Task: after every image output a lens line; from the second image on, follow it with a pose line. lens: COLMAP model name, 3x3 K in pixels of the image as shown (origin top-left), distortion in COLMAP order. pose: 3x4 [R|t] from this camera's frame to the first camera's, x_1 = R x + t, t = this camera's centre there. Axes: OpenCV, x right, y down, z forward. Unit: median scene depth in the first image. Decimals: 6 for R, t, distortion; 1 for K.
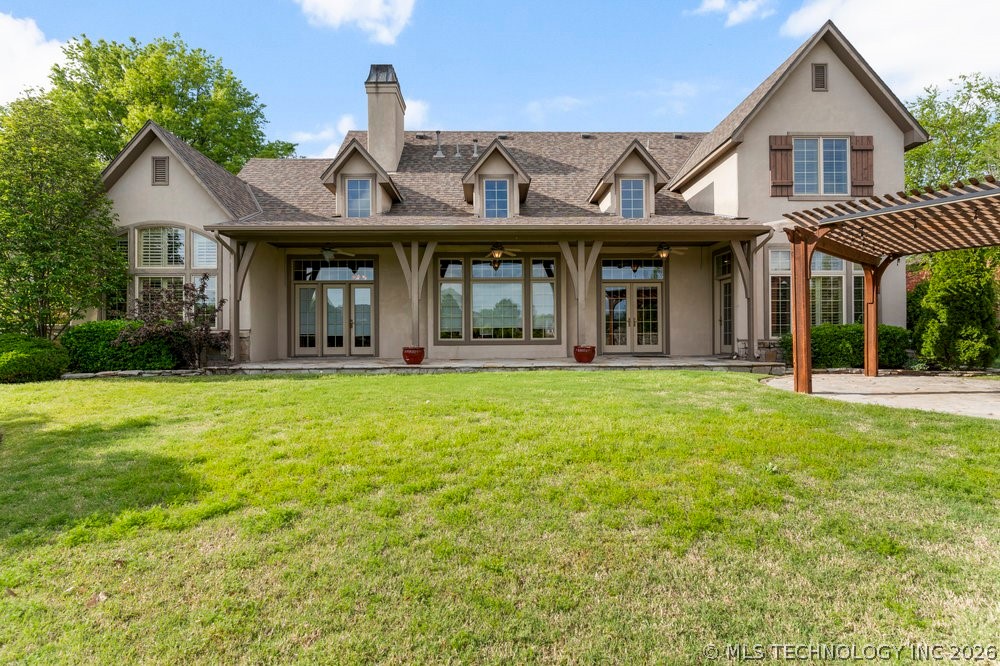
lens RADIAL K [[477.9, 0, 500.0], [0, 477.9, 333.0], [0, 0, 1]] dist [-0.000275, 0.000336]
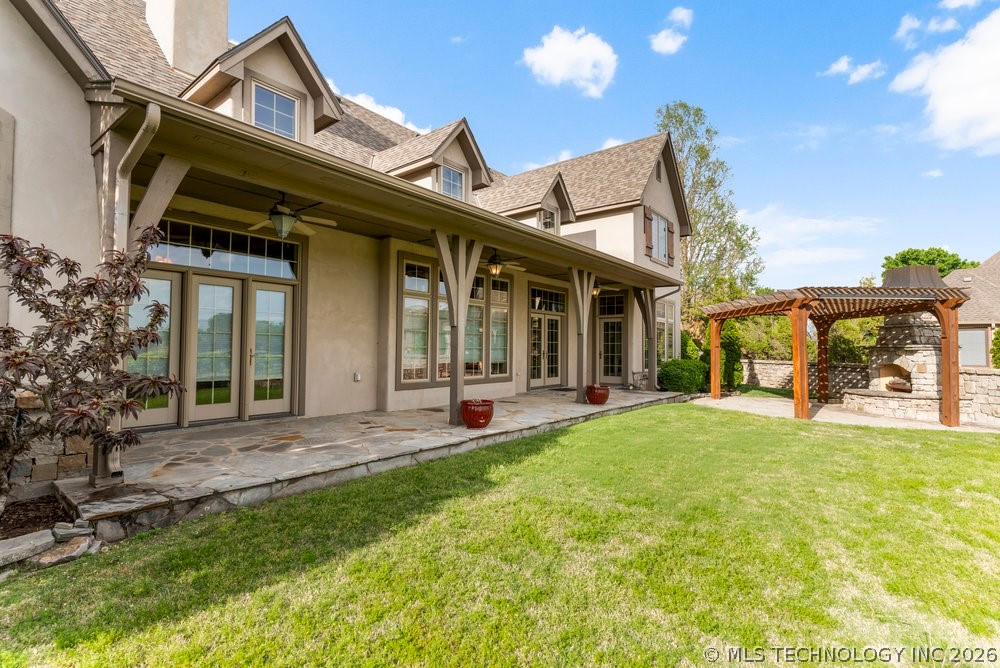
lens RADIAL K [[477.9, 0, 500.0], [0, 477.9, 334.0], [0, 0, 1]] dist [-0.000275, 0.000336]
pose [[0.638674, 0.034958, 0.768683, -0.553115], [-0.016713, 0.999362, -0.031563, -0.033629], [-0.769296, 0.007311, 0.638851, 0.464260]]
